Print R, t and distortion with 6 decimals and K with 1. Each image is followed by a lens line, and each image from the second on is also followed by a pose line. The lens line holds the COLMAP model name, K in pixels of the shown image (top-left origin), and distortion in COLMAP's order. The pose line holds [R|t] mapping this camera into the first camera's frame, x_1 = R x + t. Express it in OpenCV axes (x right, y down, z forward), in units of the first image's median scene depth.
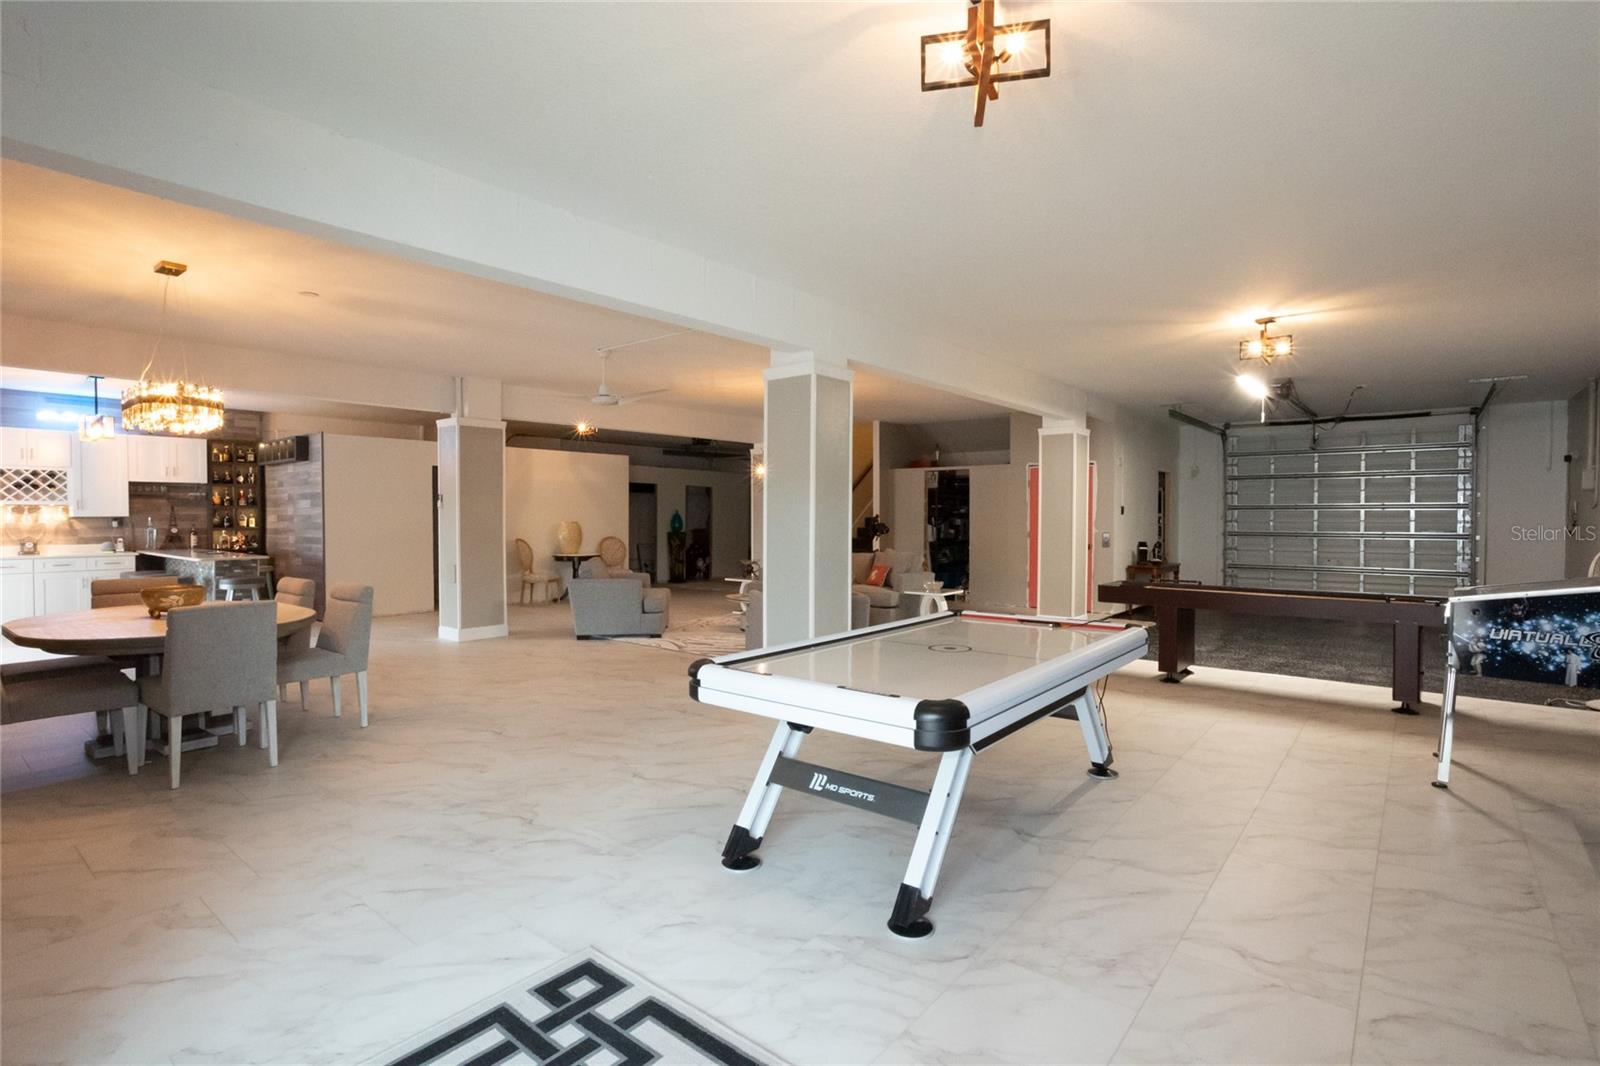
lens RADIAL K [[784.3, 0, 810.2], [0, 784.3, 528.8], [0, 0, 1]] dist [-0.051931, 0.034306]
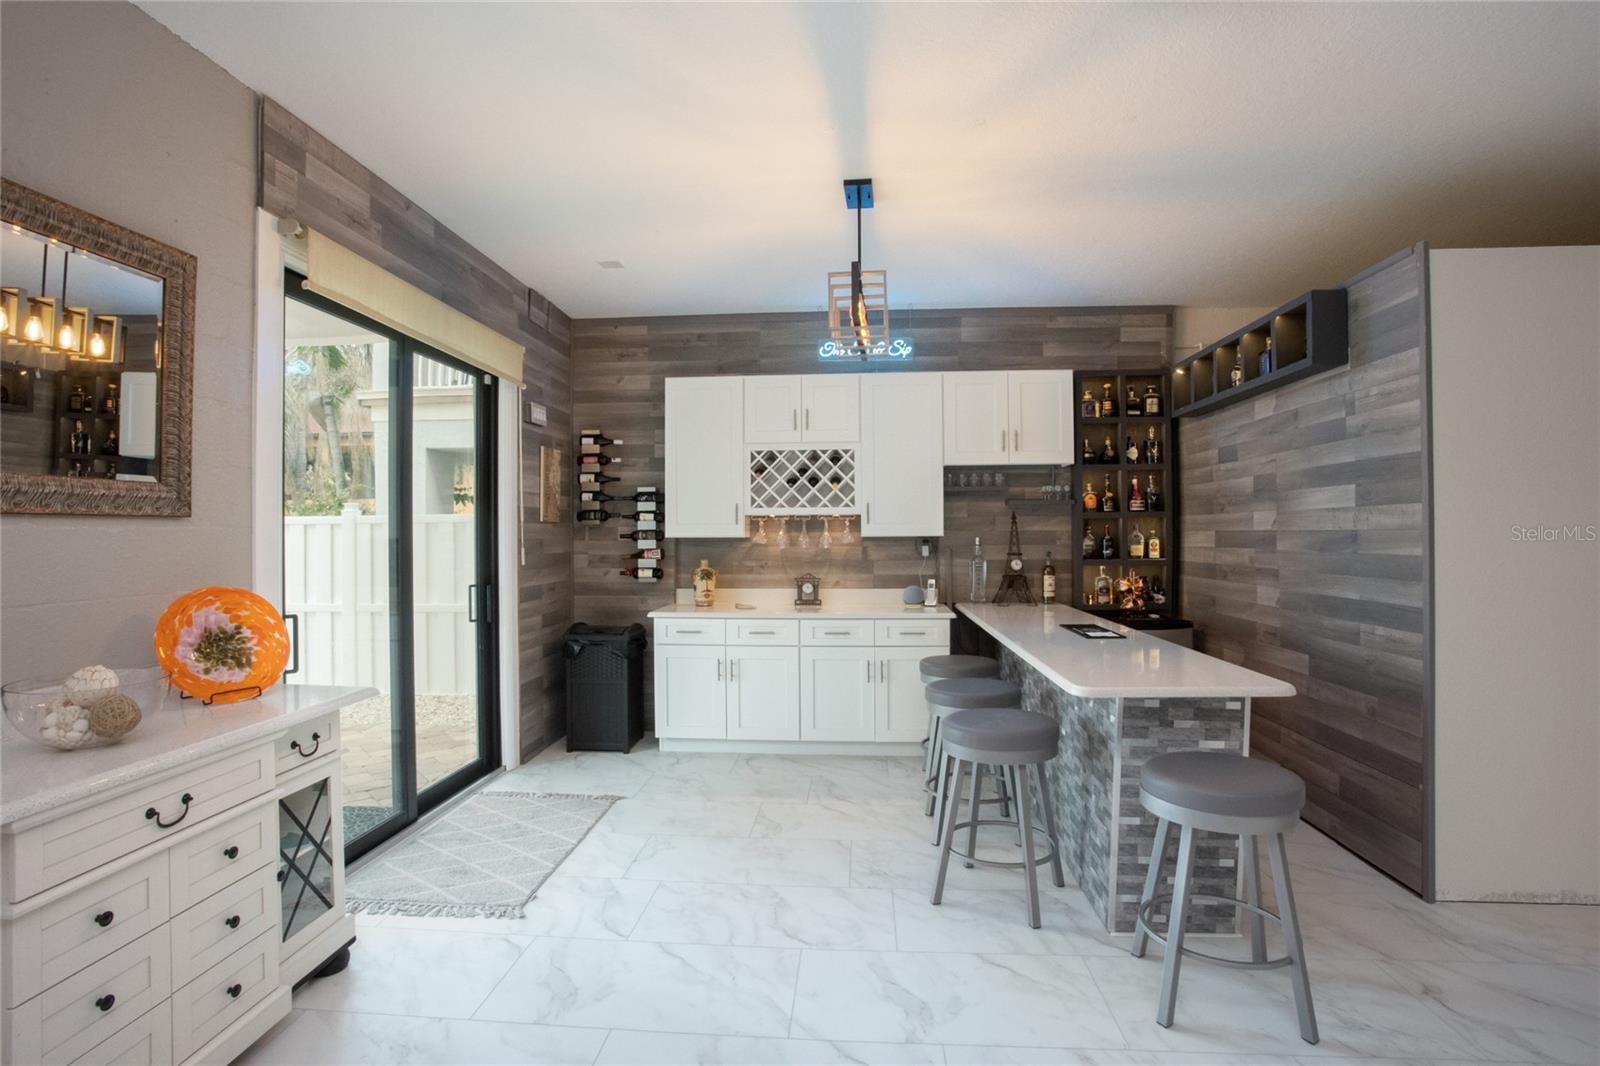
lens RADIAL K [[784.3, 0, 810.2], [0, 784.3, 528.8], [0, 0, 1]] dist [-0.051931, 0.034306]
pose [[0.577103, -0.007804, -0.816634, -0.506383], [-0.009296, 0.999827, -0.016123, -0.011355], [0.816618, 0.016896, 0.576931, 0.617601]]
